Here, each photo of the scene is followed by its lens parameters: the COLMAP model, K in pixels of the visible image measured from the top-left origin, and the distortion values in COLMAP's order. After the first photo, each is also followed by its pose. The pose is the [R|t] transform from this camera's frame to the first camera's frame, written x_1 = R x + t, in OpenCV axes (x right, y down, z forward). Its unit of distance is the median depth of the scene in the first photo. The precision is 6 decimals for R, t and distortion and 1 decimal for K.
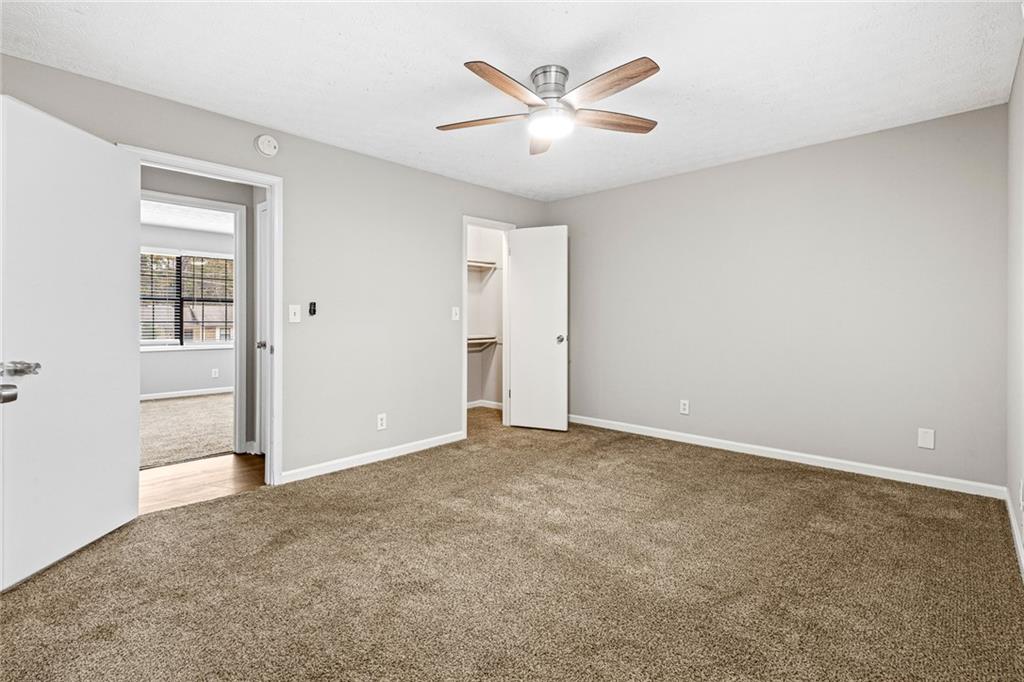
lens RADIAL K [[481.5, 0, 504.2], [0, 481.5, 324.2], [0, 0, 1]] dist [0.001059, -0.000005]
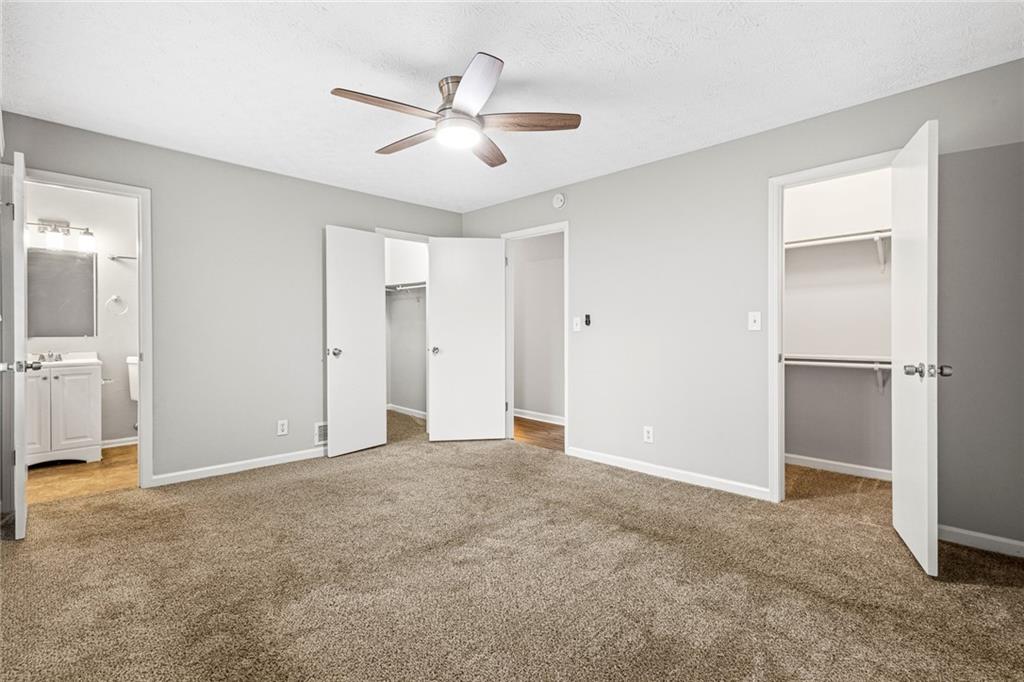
lens RADIAL K [[481.5, 0, 504.2], [0, 481.5, 324.2], [0, 0, 1]] dist [0.001059, -0.000005]
pose [[-0.038891, -0.005456, -0.999229, 0.837601], [-0.006519, 0.999965, -0.005206, -0.014066], [0.999222, 0.006312, -0.038926, 0.861710]]
